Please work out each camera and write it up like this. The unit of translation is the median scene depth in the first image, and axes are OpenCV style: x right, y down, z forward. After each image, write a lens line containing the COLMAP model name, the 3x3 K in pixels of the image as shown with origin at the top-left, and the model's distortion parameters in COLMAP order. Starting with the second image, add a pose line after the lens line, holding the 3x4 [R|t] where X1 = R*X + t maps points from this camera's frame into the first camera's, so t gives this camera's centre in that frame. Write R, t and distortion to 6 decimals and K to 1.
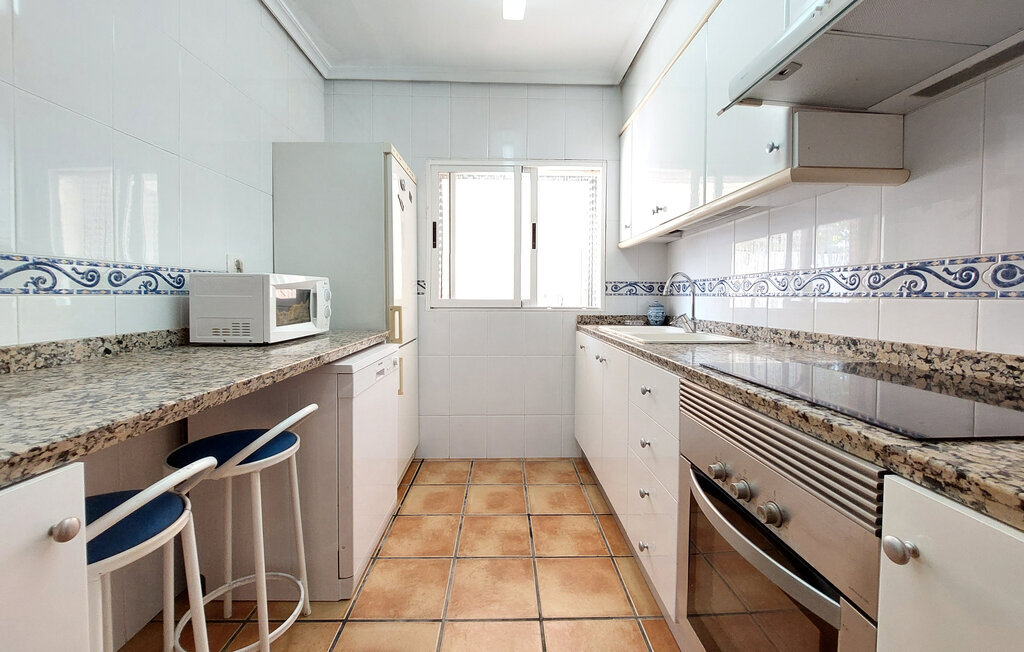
lens RADIAL K [[415.1, 0, 512.1], [0, 415.1, 301.5], [0, 0, 1]] dist [-0.017262, -0.000335]
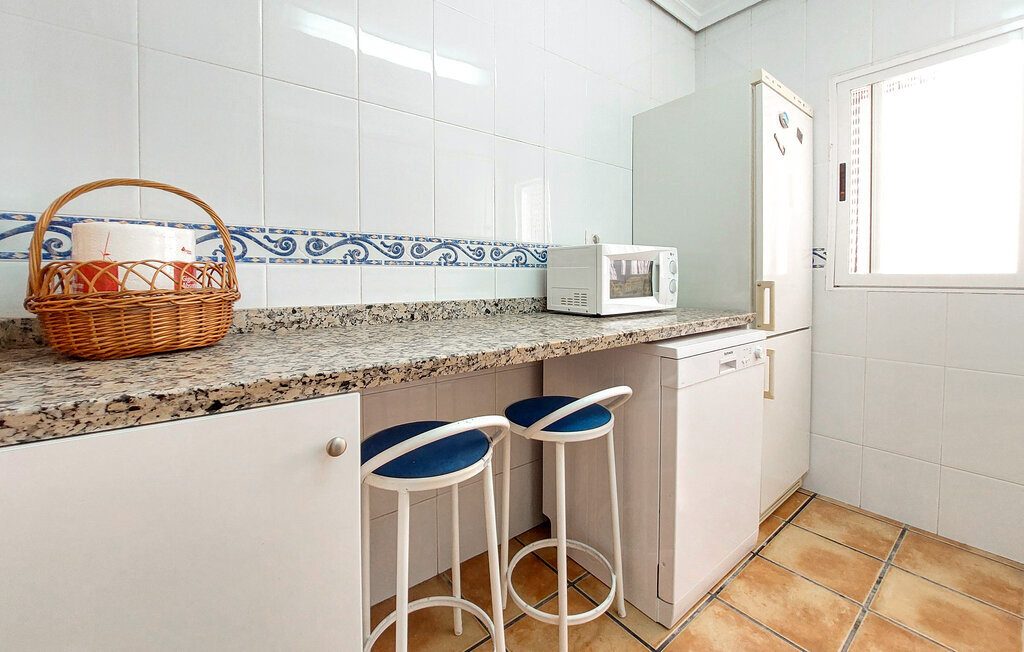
lens RADIAL K [[406.1, 0, 512.3], [0, 406.1, 289.3], [0, 0, 1]] dist [-0.012820, -0.000198]
pose [[0.590570, 0.020063, -0.806737, 0.060760], [-0.011225, 0.999798, 0.016647, 0.026537], [0.806908, -0.000776, 0.590676, 0.262326]]
